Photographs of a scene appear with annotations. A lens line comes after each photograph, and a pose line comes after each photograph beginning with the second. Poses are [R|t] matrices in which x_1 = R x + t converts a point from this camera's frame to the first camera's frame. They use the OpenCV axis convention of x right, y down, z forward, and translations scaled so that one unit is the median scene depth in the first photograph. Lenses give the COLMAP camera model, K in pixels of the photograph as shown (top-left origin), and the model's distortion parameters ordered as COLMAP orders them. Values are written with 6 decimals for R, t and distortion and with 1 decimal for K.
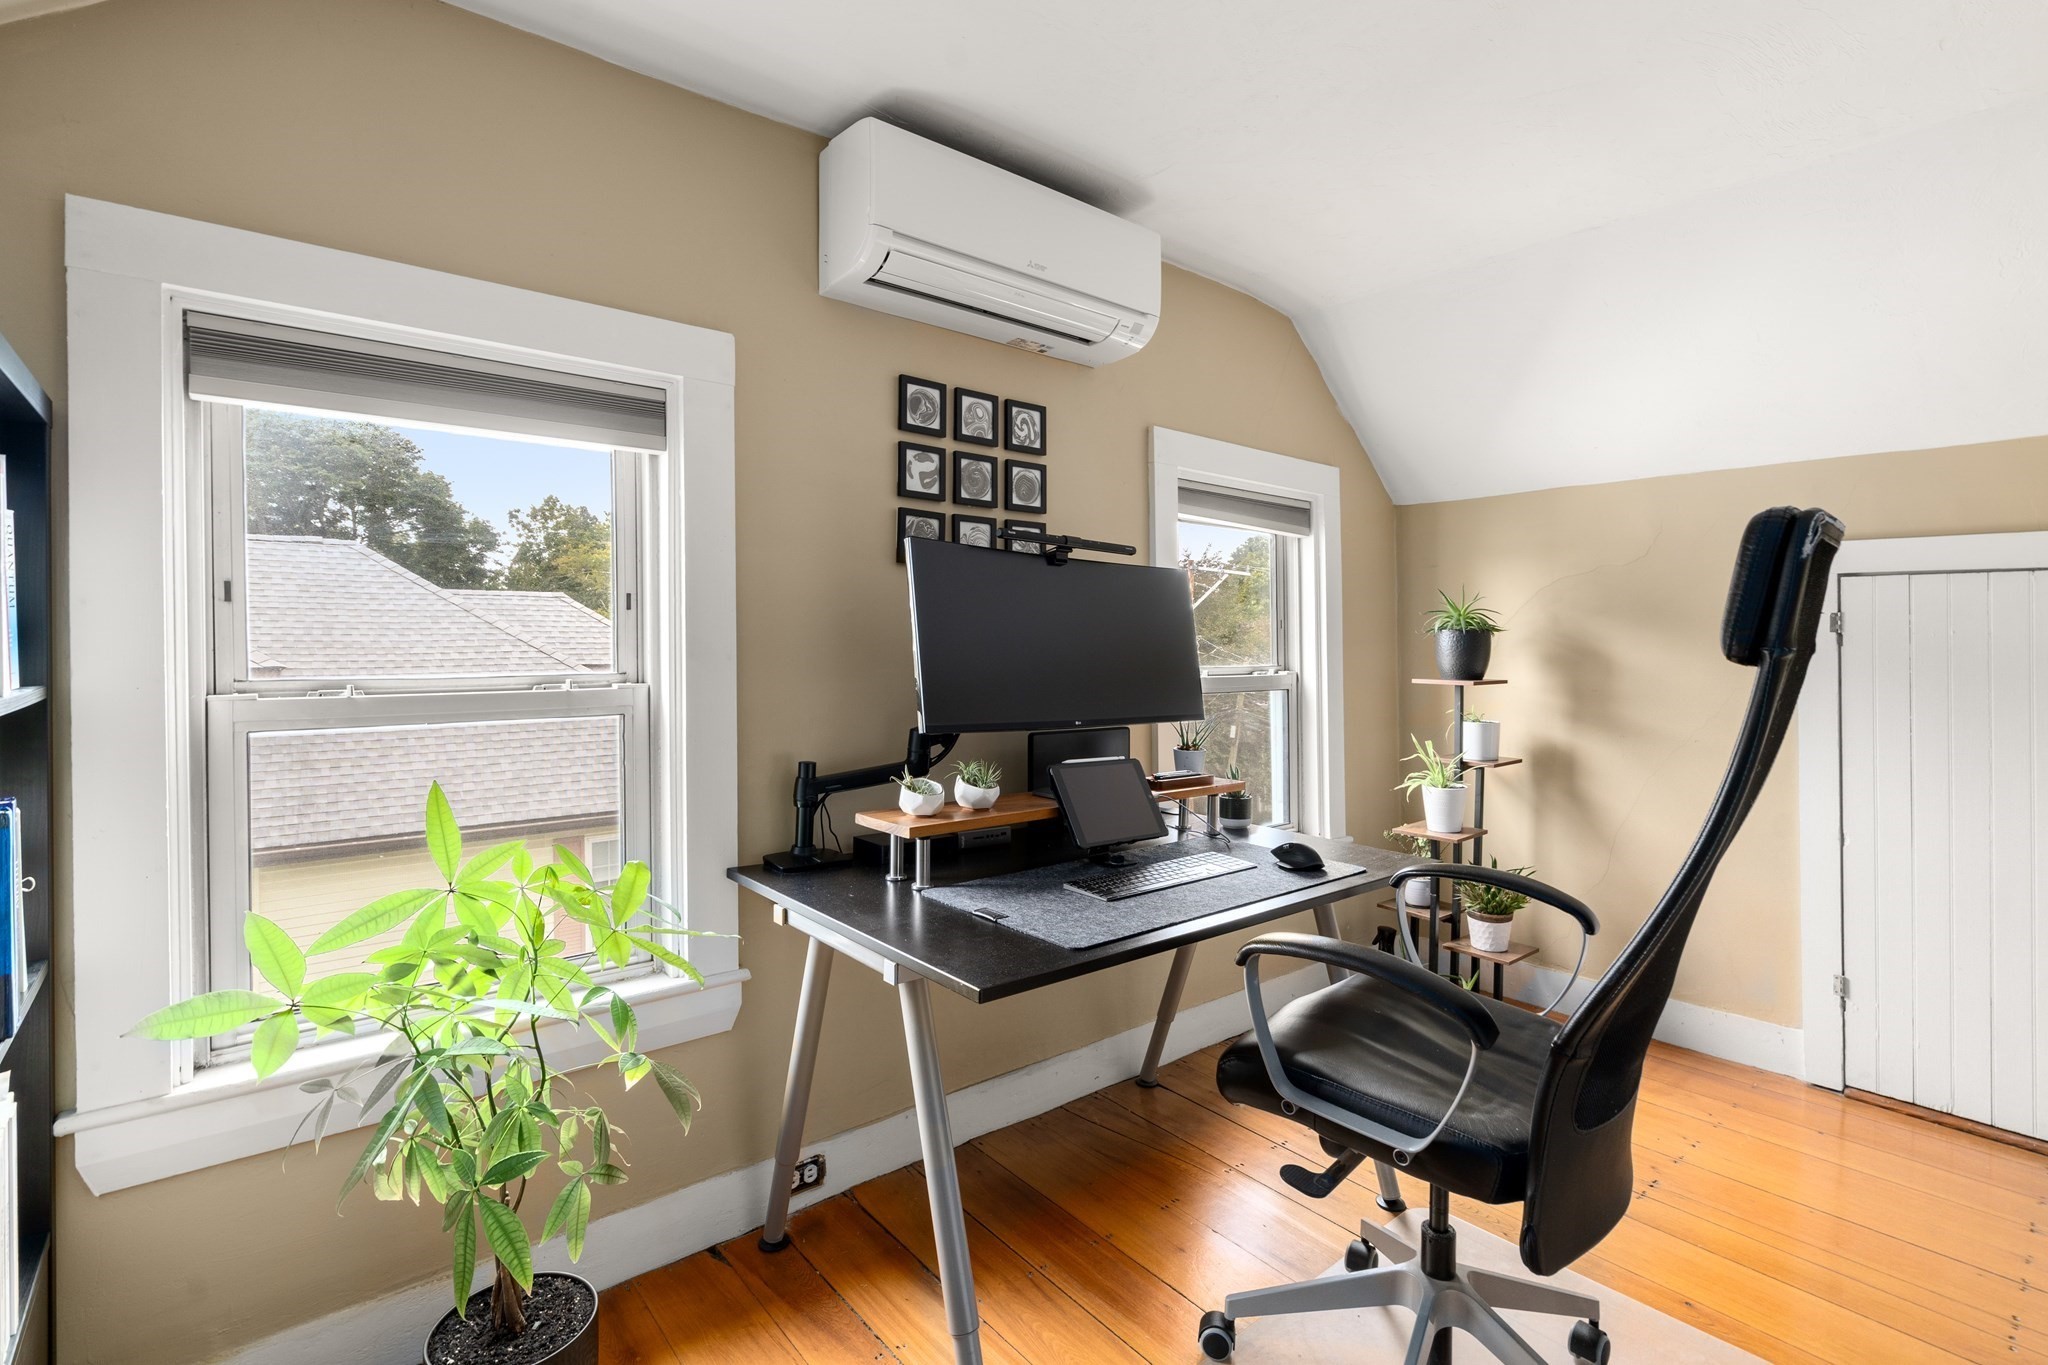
lens RADIAL K [[951.8, 0, 1016.1], [0, 951.8, 643.5], [0, 0, 1]] dist [-0.001730, -0.000088]
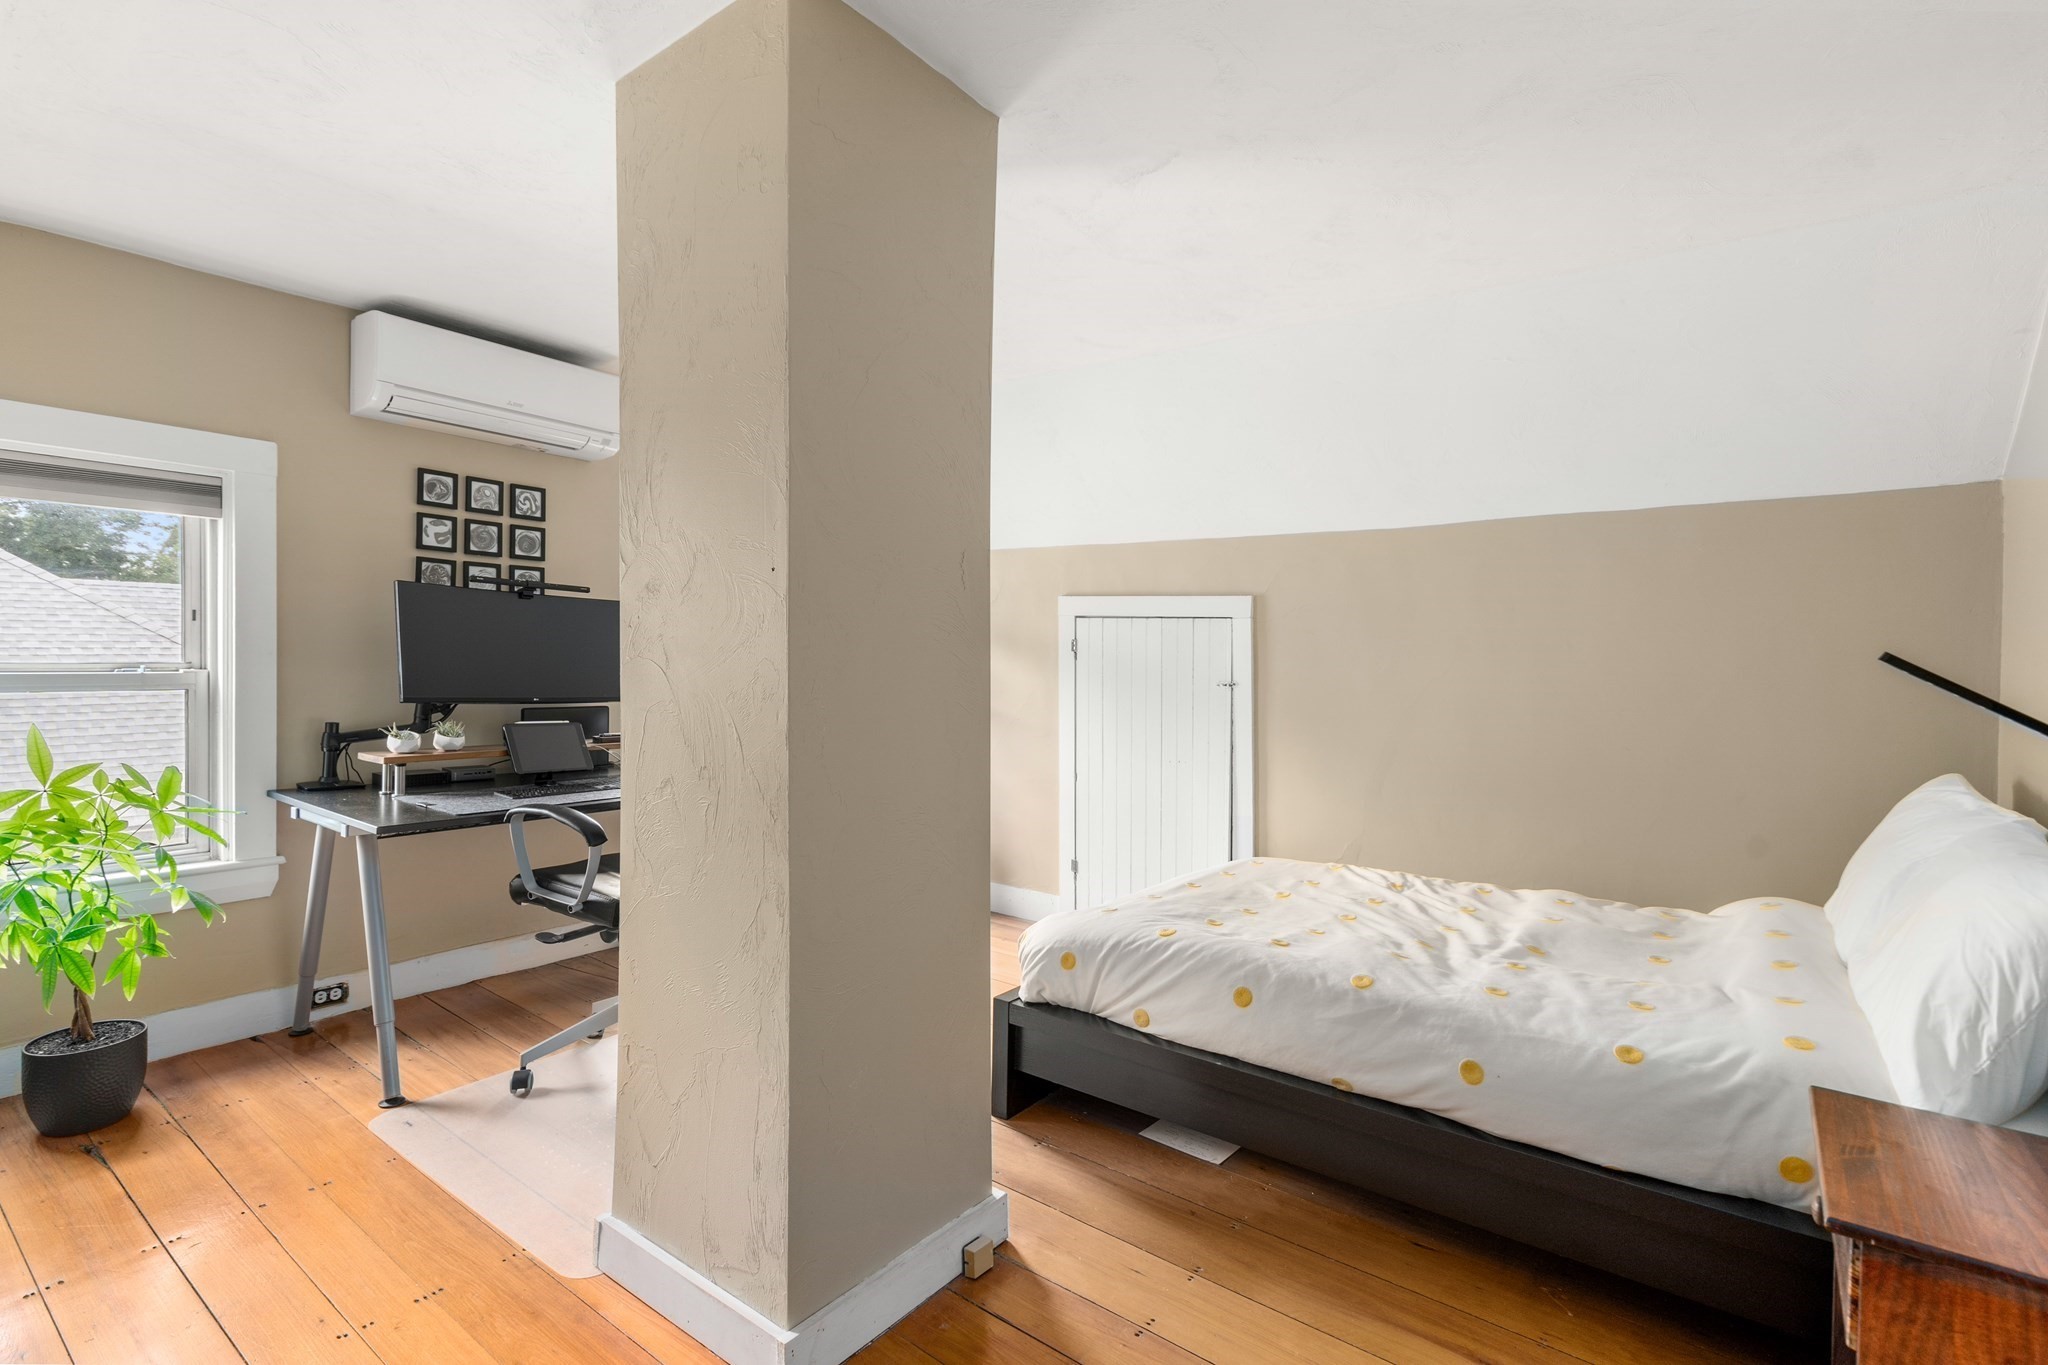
lens RADIAL K [[959.1, 0, 1024.5], [0, 959.1, 663.4], [0, 0, 1]] dist [0.001435, -0.000108]
pose [[0.970756, 0.016129, 0.239527, 0.445705], [-0.018823, 0.999783, 0.008963, -0.005571], [-0.239330, -0.013209, 0.970848, -0.698281]]
